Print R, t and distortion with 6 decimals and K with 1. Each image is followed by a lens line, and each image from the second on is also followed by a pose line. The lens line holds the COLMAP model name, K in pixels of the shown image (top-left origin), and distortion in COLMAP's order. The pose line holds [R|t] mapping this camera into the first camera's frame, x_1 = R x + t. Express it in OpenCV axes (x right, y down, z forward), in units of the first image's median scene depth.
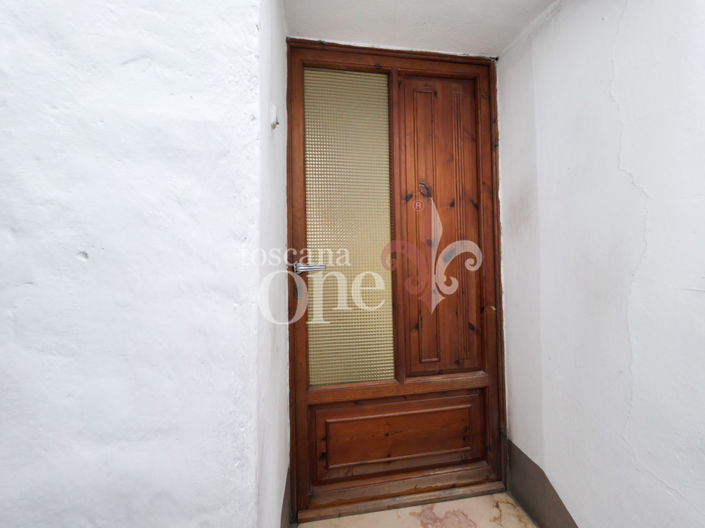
lens RADIAL K [[278.4, 0, 358.0], [0, 278.4, 263.1], [0, 0, 1]] dist [-0.001883, -0.000165]
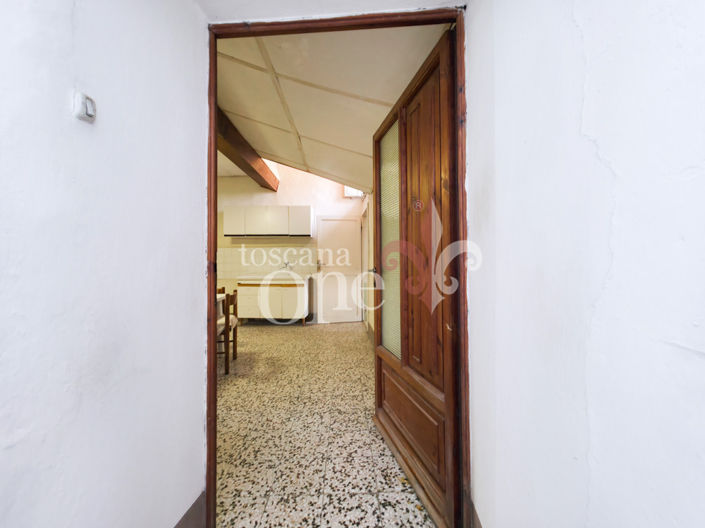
lens RADIAL K [[278.4, 0, 349.3], [0, 278.4, 264.3], [0, 0, 1]] dist [-0.001883, -0.000165]
pose [[0.977415, 0.009538, -0.211116, 0.356478], [-0.007002, 0.999894, 0.012757, -0.032115], [0.211215, -0.010991, 0.977378, 0.174224]]
